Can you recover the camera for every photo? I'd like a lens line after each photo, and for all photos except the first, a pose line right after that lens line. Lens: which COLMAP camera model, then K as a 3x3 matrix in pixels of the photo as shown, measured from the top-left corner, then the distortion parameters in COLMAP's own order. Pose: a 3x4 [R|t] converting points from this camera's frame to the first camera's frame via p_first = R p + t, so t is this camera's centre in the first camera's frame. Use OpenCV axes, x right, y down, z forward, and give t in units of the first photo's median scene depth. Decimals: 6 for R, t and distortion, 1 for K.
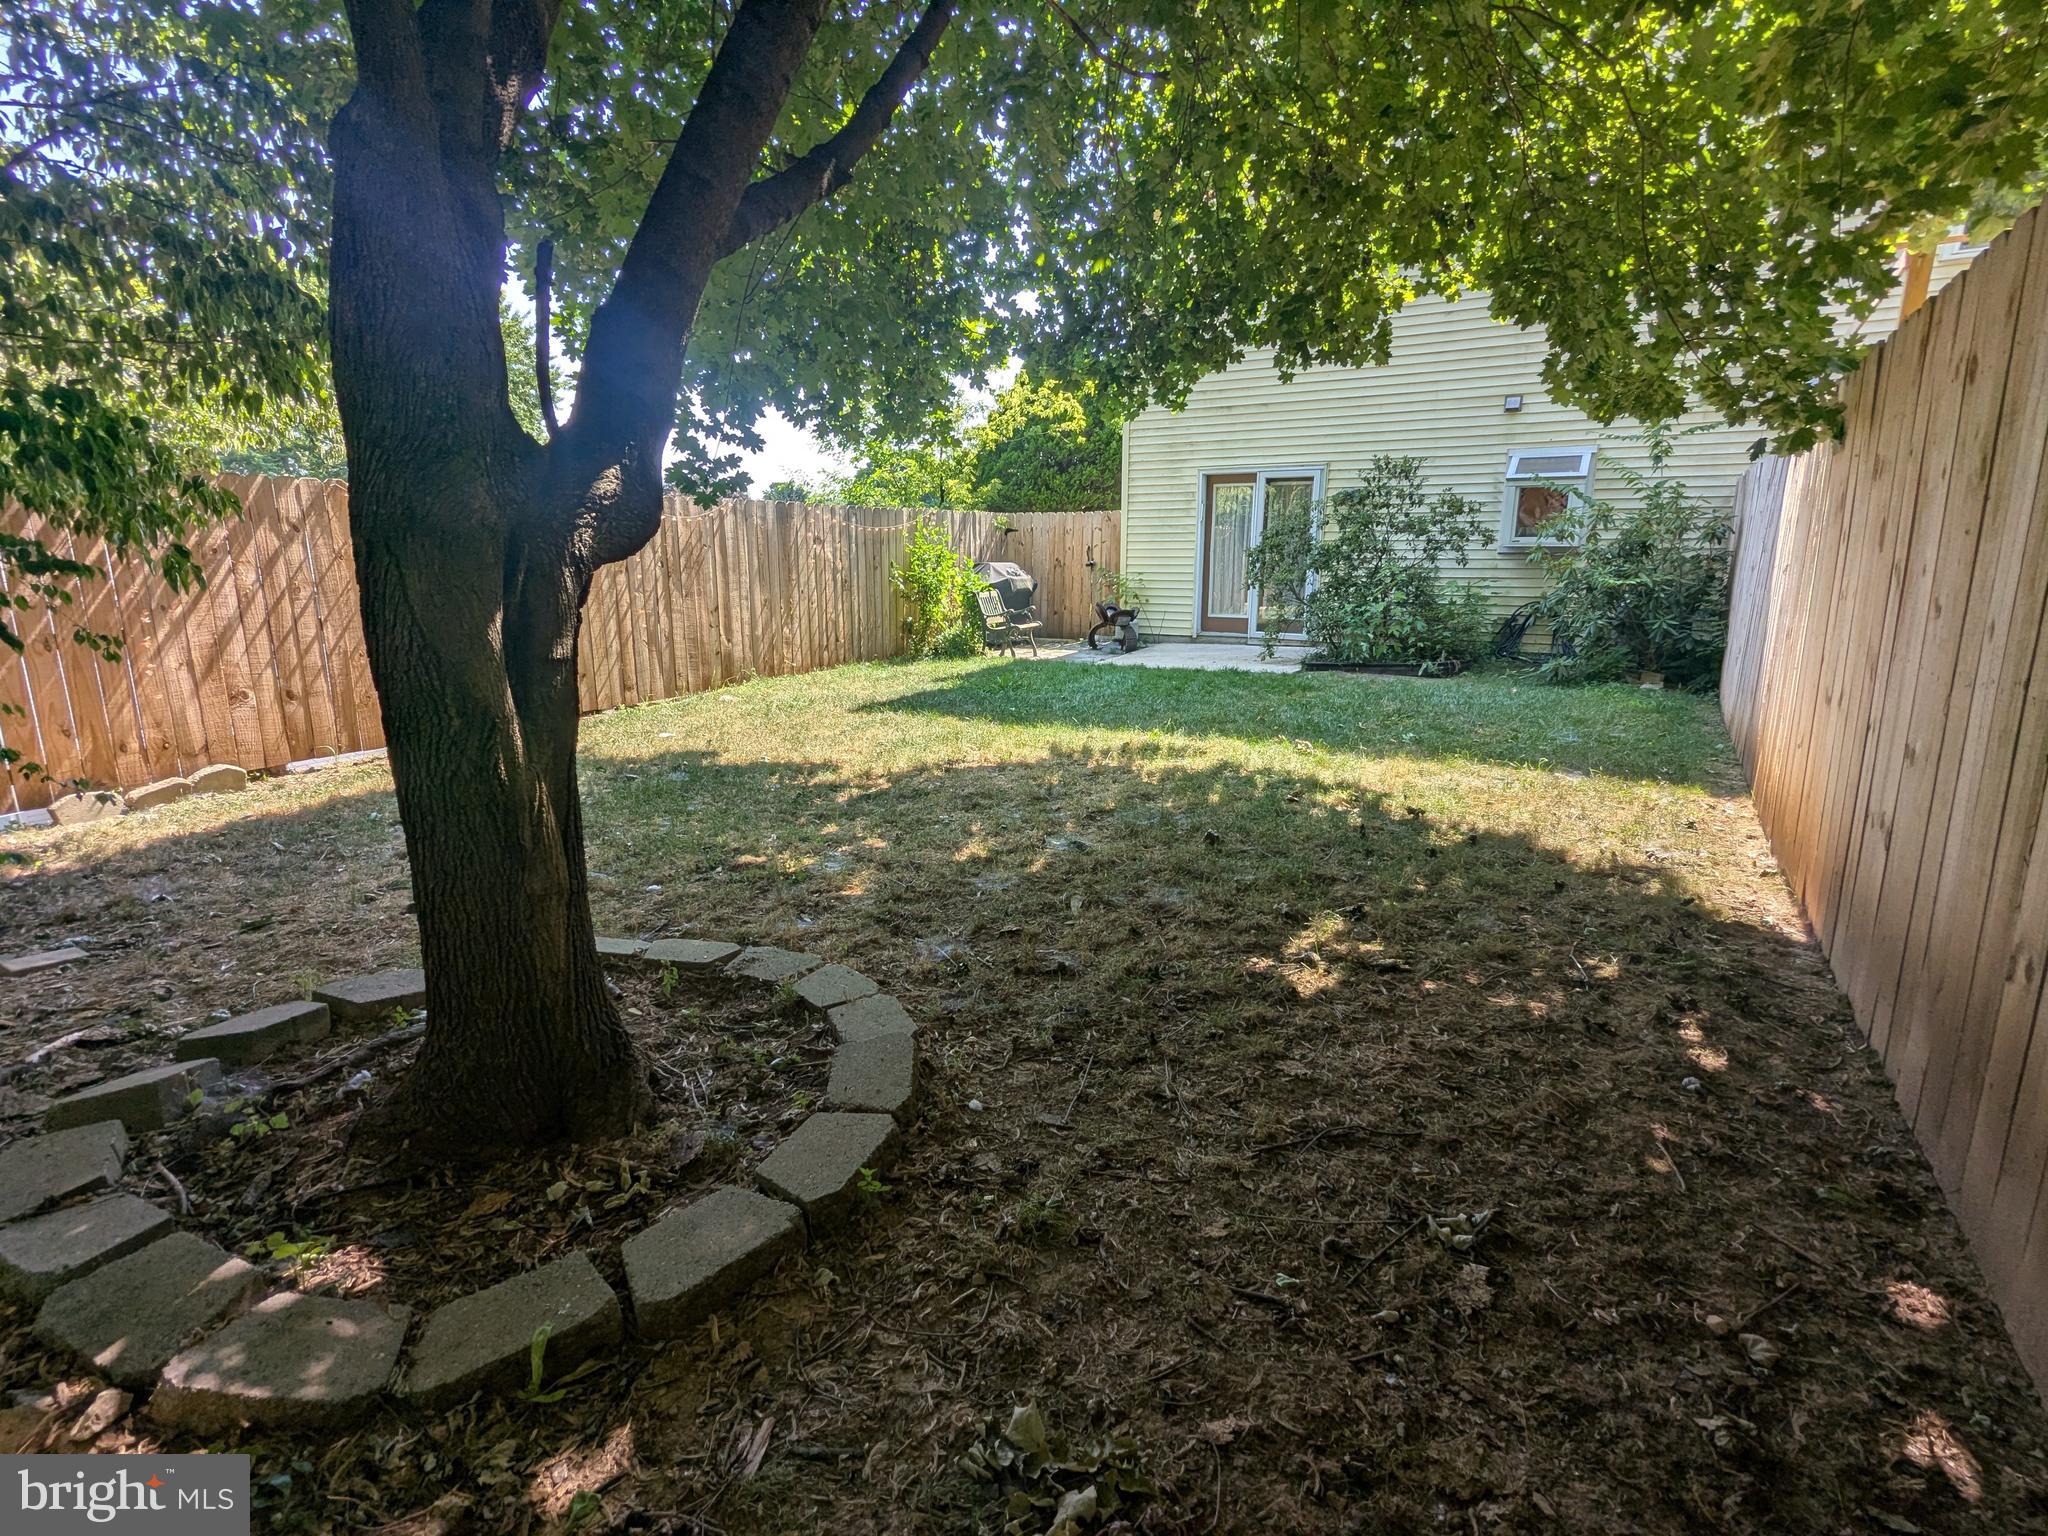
lens RADIAL K [[971.0, 0, 1019.6], [0, 971.0, 763.0], [0, 0, 1]] dist [0.002260, 0.001957]
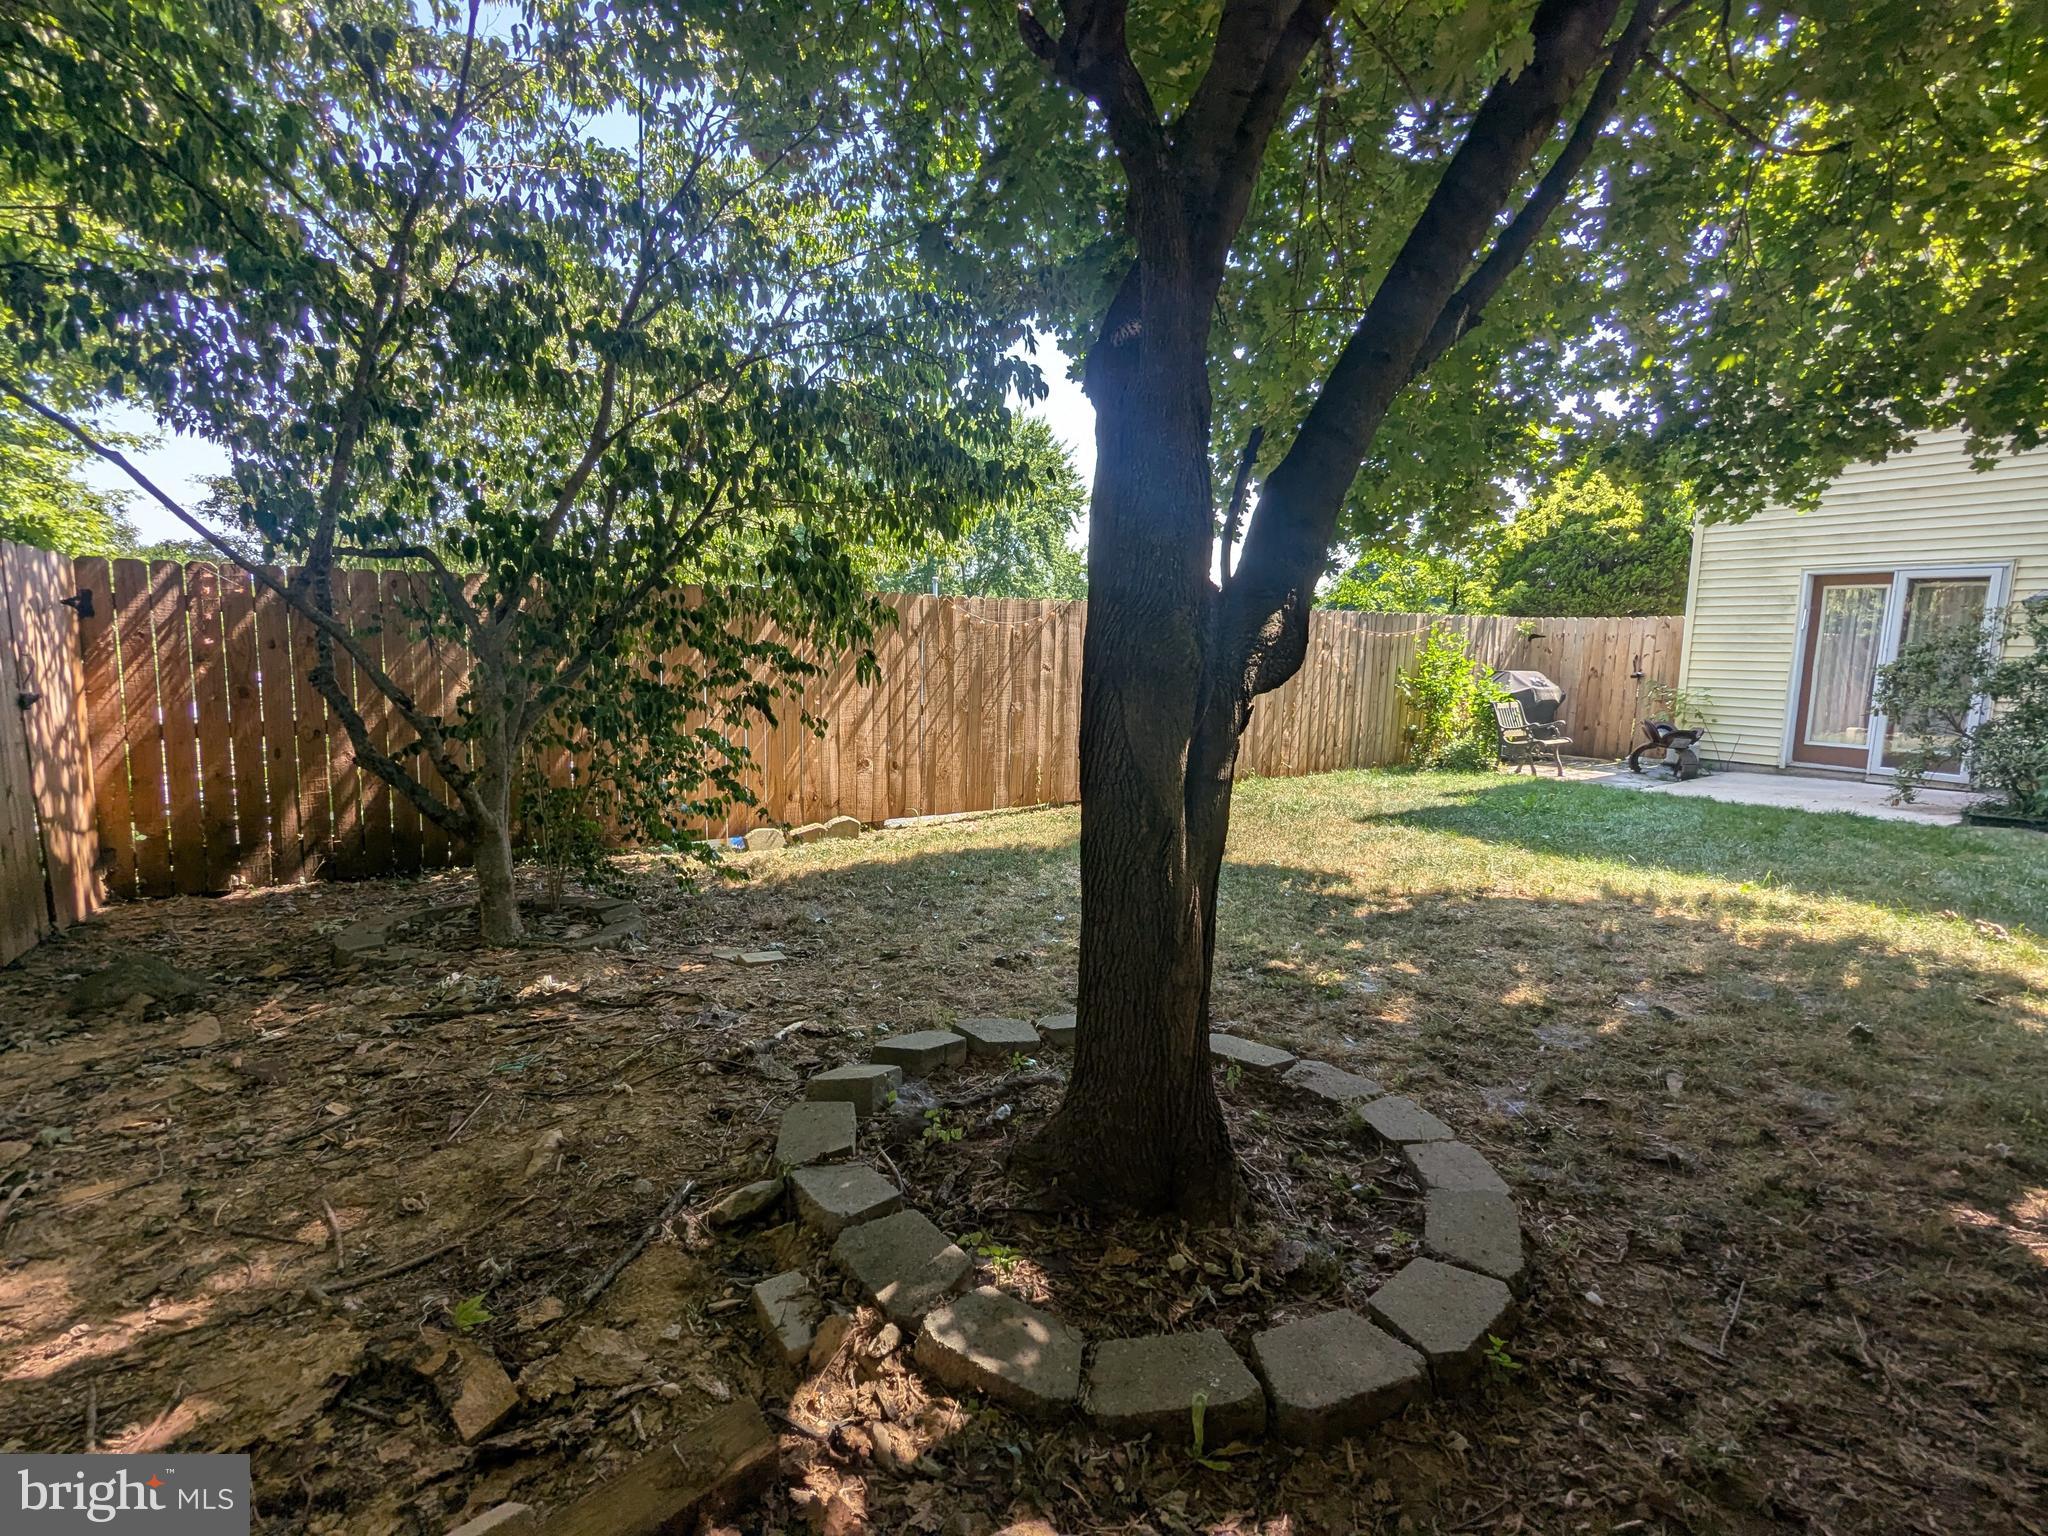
lens RADIAL K [[971.0, 0, 1024.0], [0, 971.0, 765.8], [0, 0, 1]] dist [0.002260, 0.001957]
pose [[0.891661, 0.074005, -0.446613, -0.084795], [-0.115320, 0.991133, -0.066004, -0.010779], [0.437769, 0.110356, 0.892289, -0.054986]]
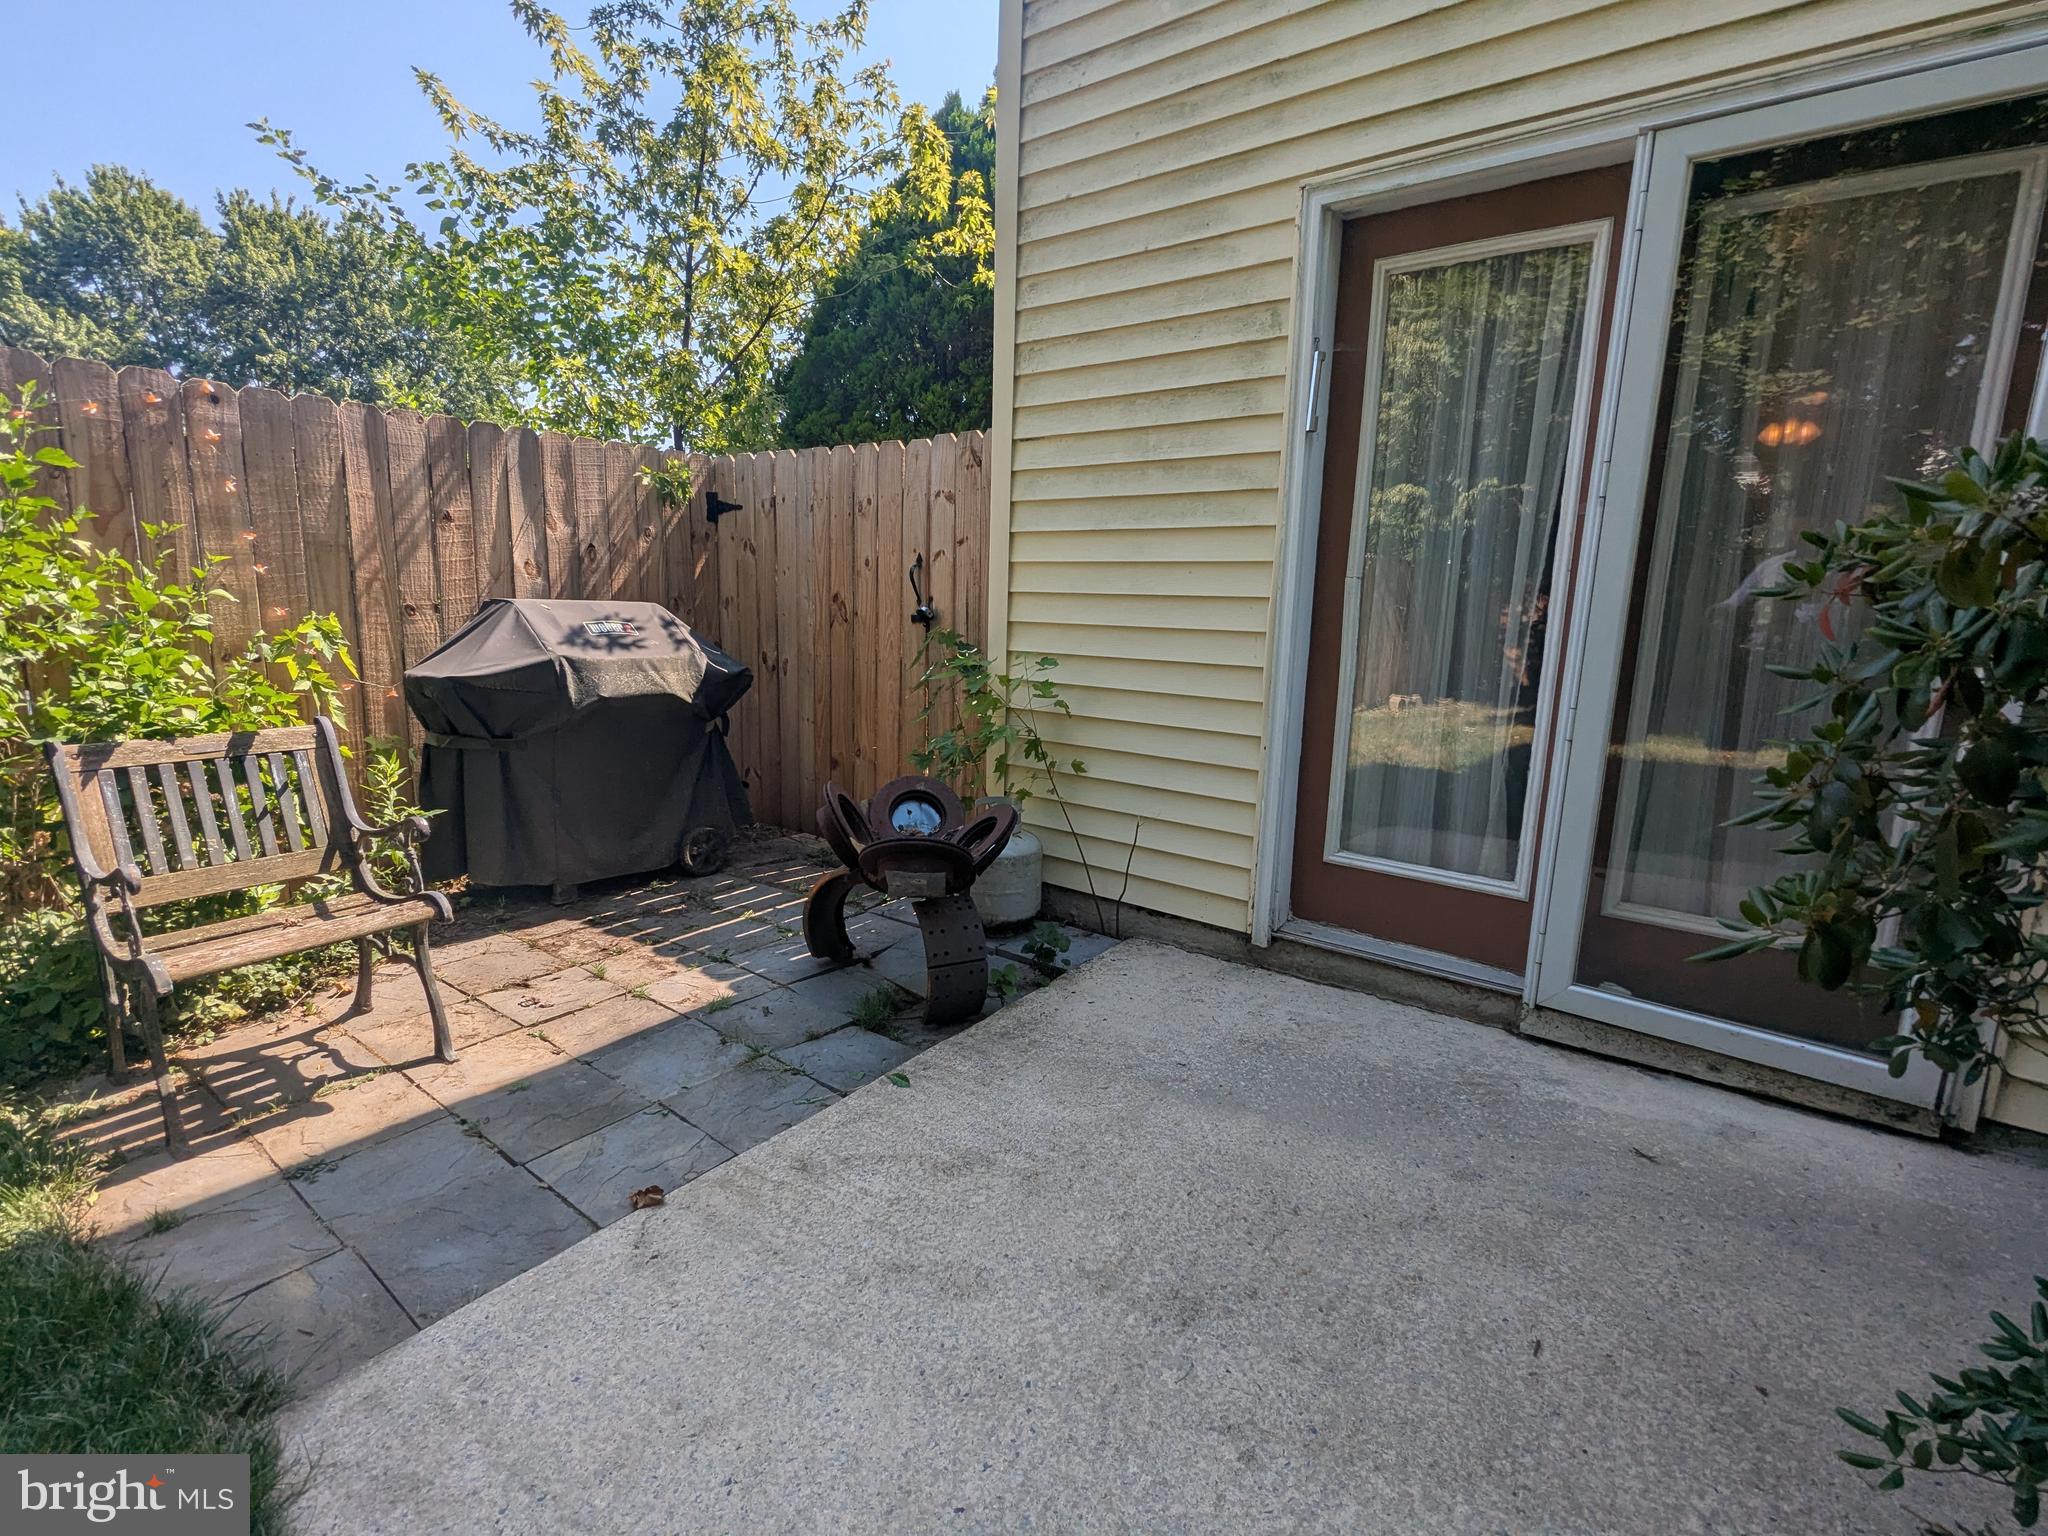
lens RADIAL K [[971.0, 0, 1012.5], [0, 971.0, 756.2], [0, 0, 1]] dist [0.002260, 0.001957]
pose [[0.992228, 0.045010, -0.116004, 0.507842], [-0.050341, 0.997787, -0.043447, -0.558801], [0.113792, 0.048949, 0.992298, 2.645177]]
